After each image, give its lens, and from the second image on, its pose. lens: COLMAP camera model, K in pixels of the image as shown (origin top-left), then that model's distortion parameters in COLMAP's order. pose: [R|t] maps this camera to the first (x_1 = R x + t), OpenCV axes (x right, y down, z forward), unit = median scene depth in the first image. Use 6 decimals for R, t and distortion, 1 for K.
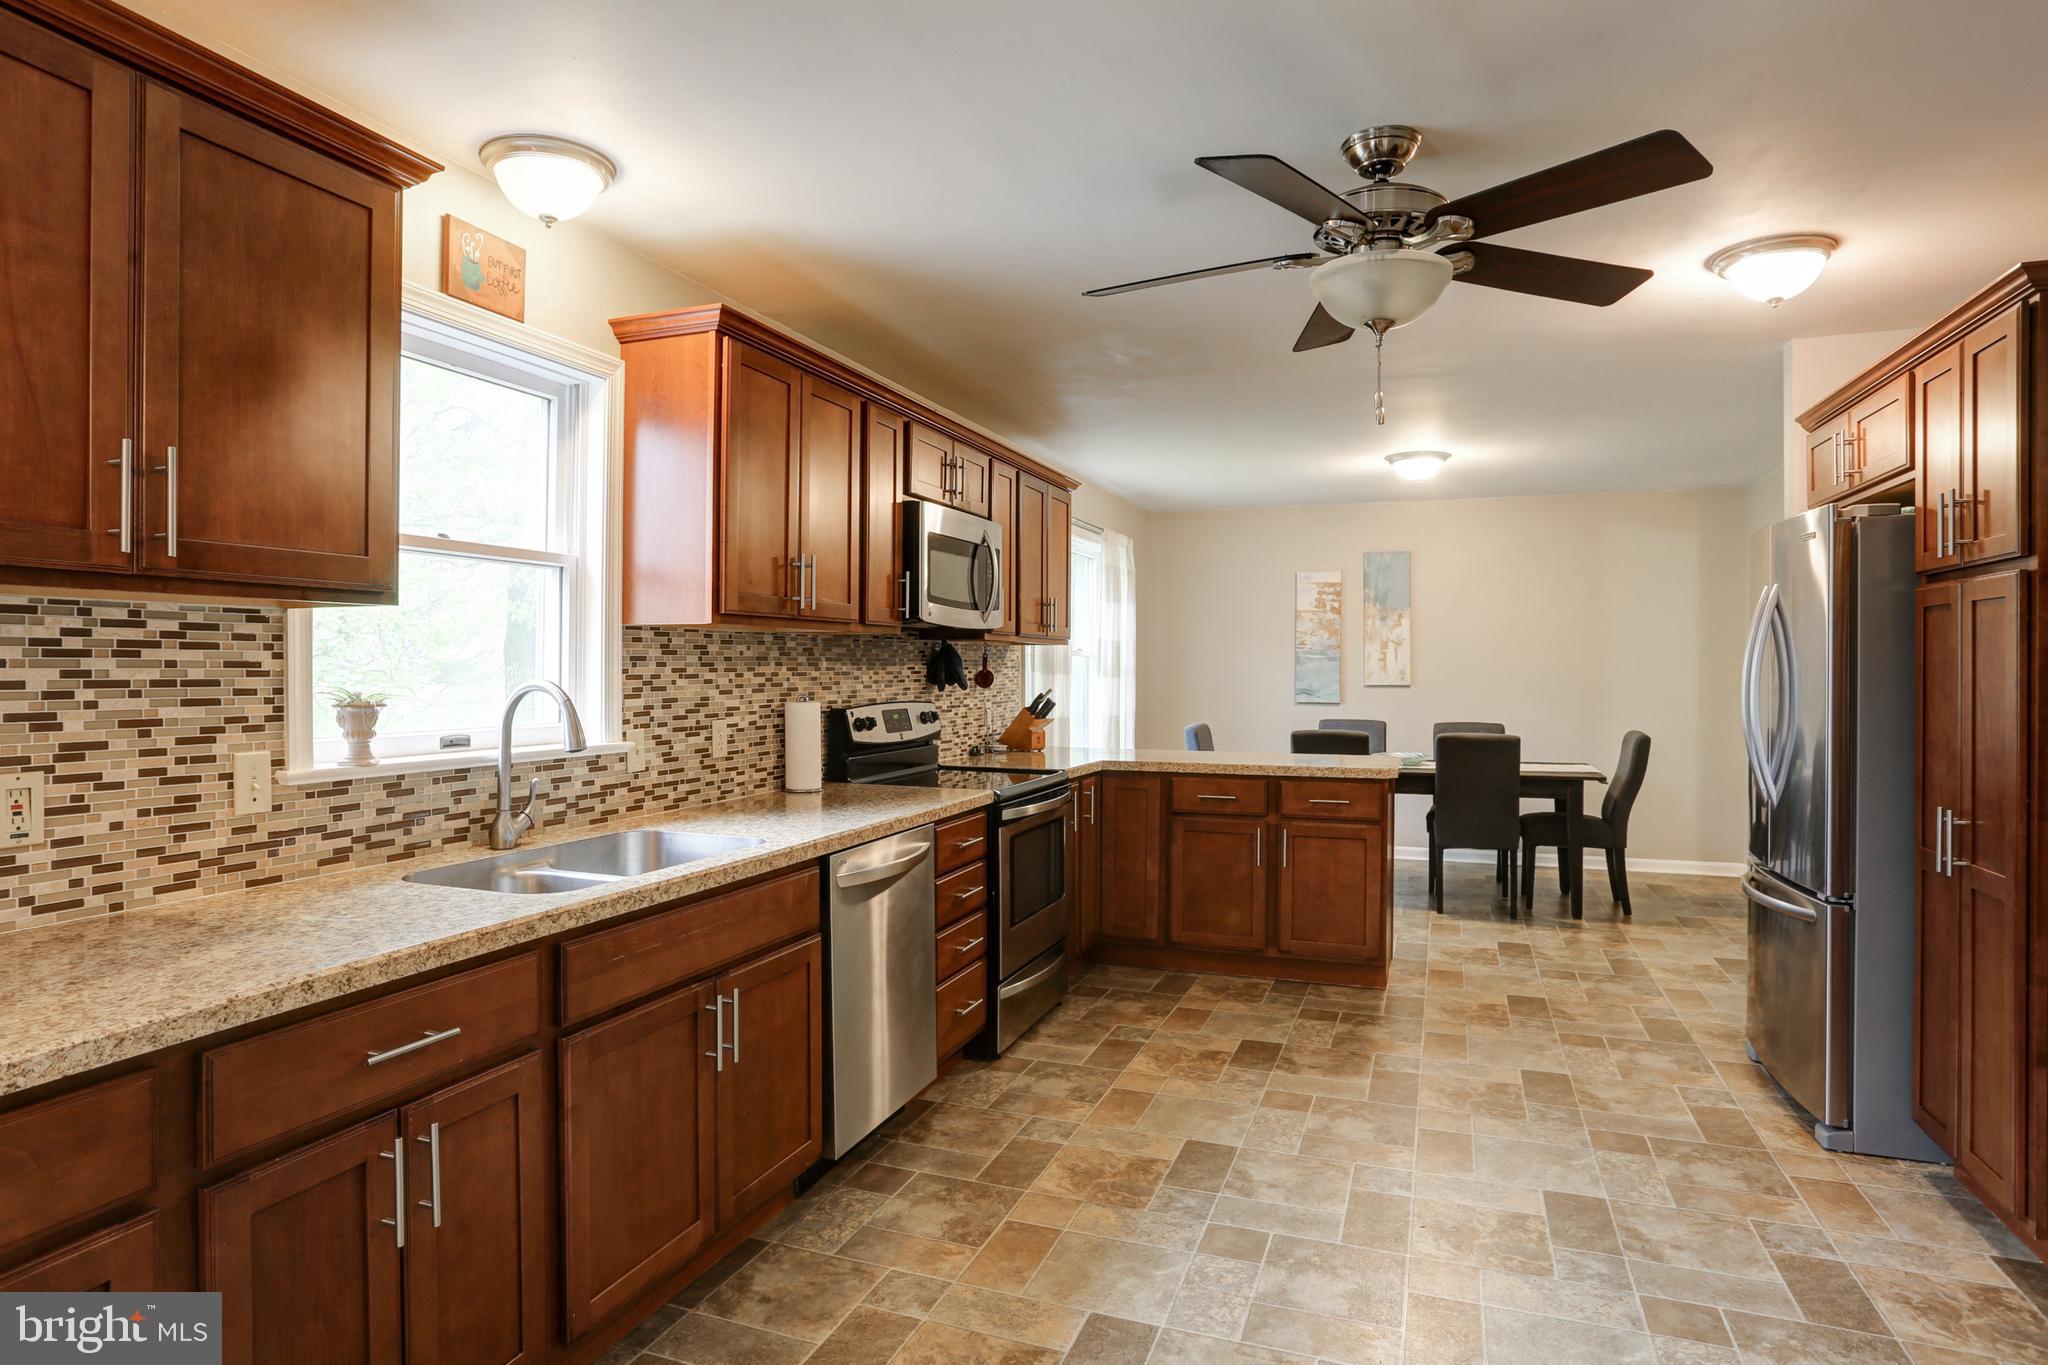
lens RADIAL K [[1142.2, 0, 1022.7], [0, 1142.2, 673.8], [0, 0, 1]] dist [-0.057663, 0.028603]
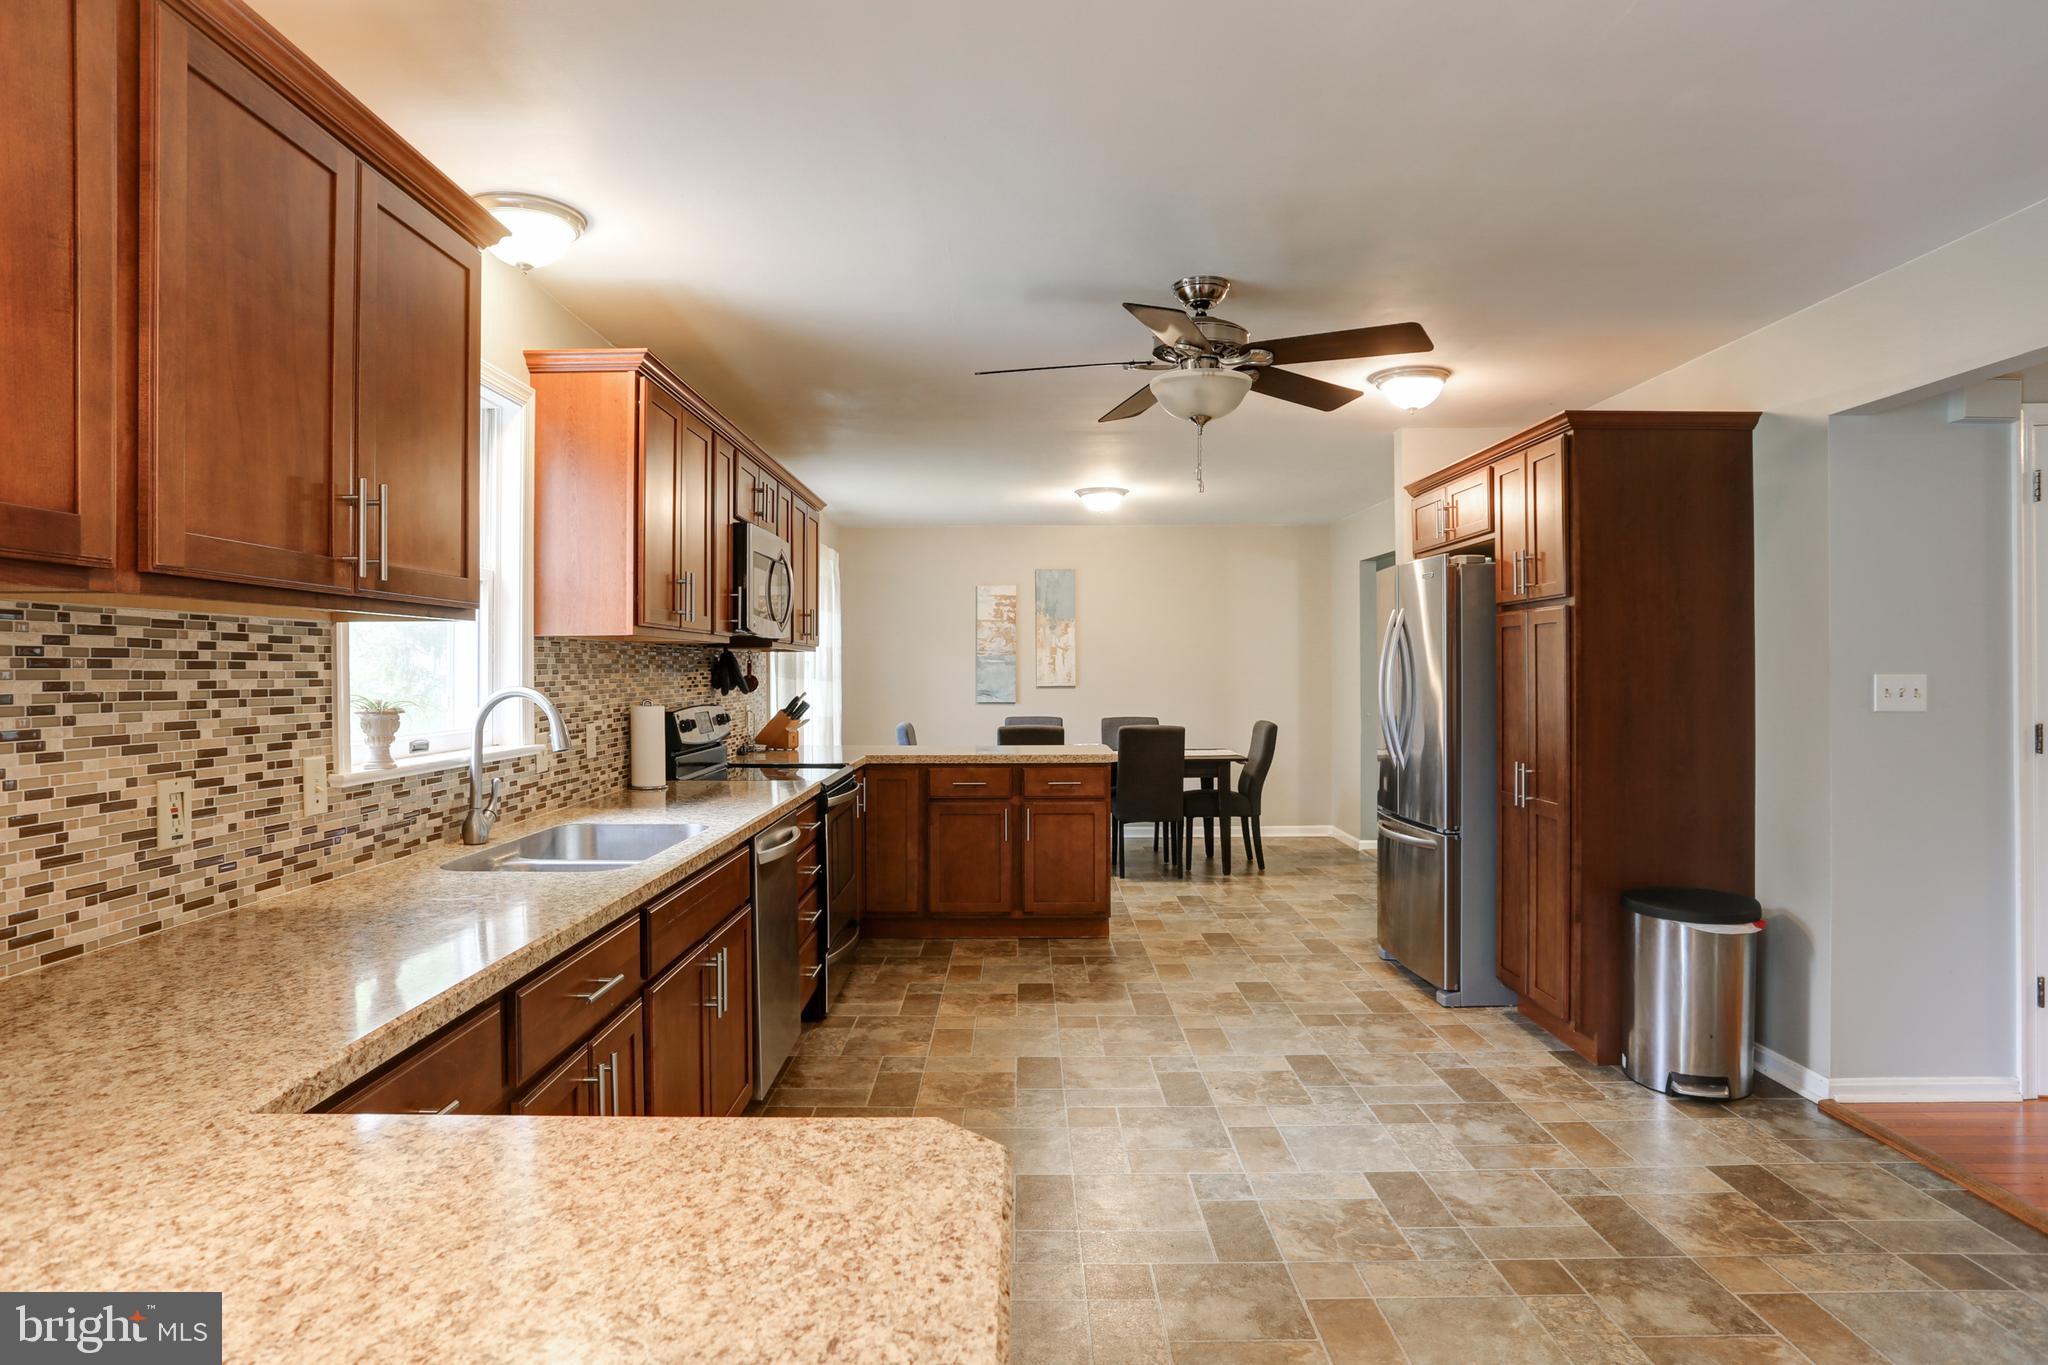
lens RADIAL K [[1142.2, 0, 1036.6], [0, 1142.2, 675.5], [0, 0, 1]] dist [-0.057663, 0.028603]
pose [[0.931989, -0.007141, 0.362415, -0.252358], [0.007785, 0.999970, -0.000315, -0.001020], [-0.362402, 0.003114, 0.932017, -0.141158]]
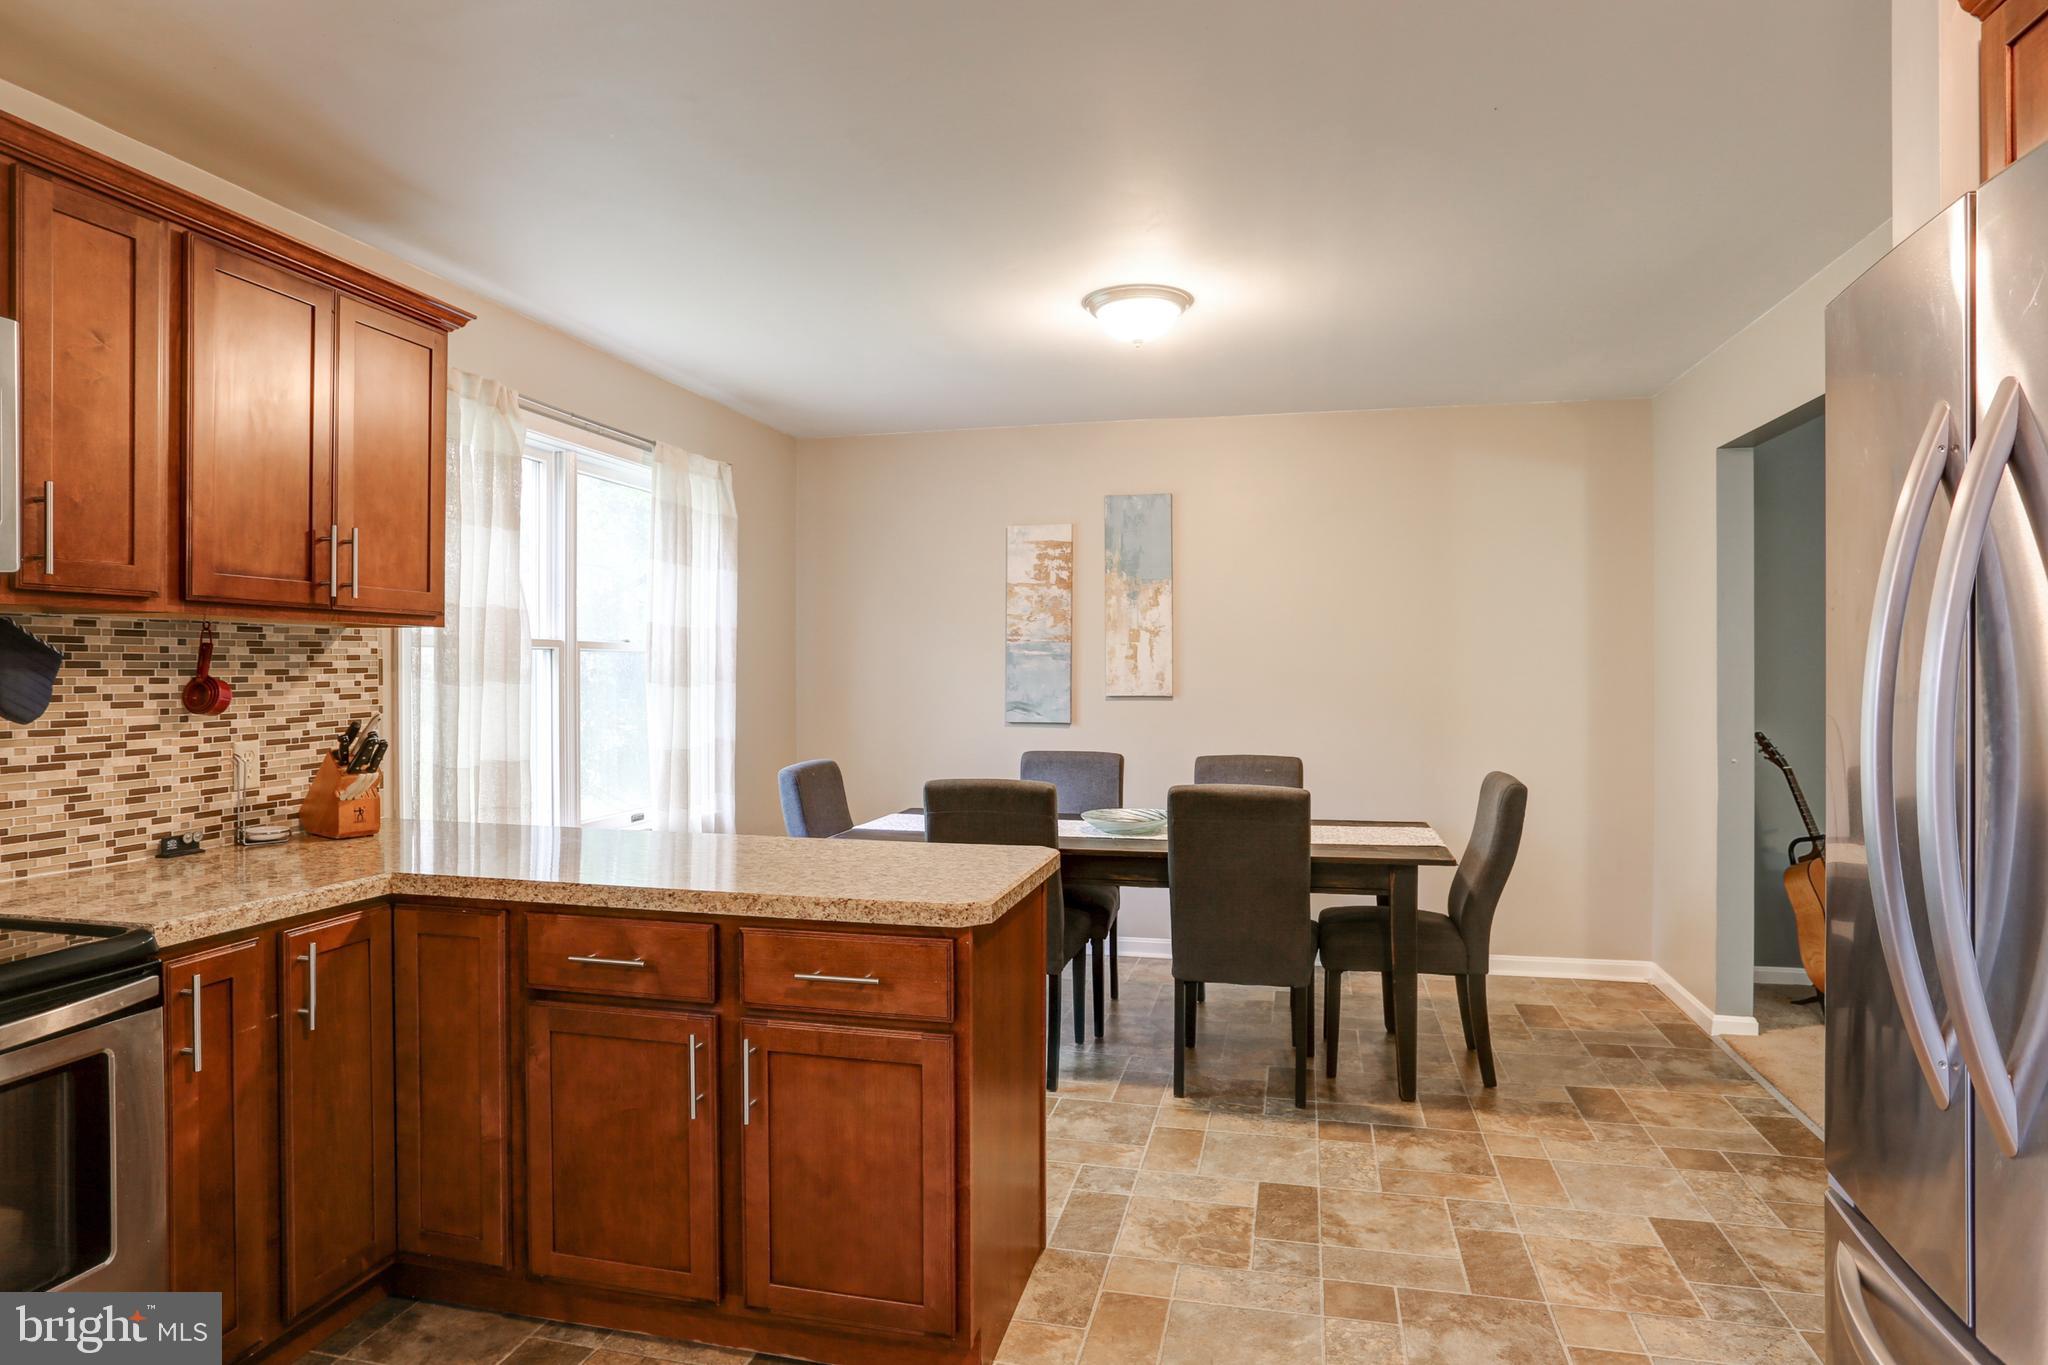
lens RADIAL K [[1142.2, 0, 1026.3], [0, 1142.2, 669.9], [0, 0, 1]] dist [-0.057663, 0.028603]
pose [[0.993219, -0.002809, 0.116228, 0.395124], [0.003373, 0.999983, -0.004653, -0.004352], [-0.116213, 0.005014, 0.993212, 0.761212]]
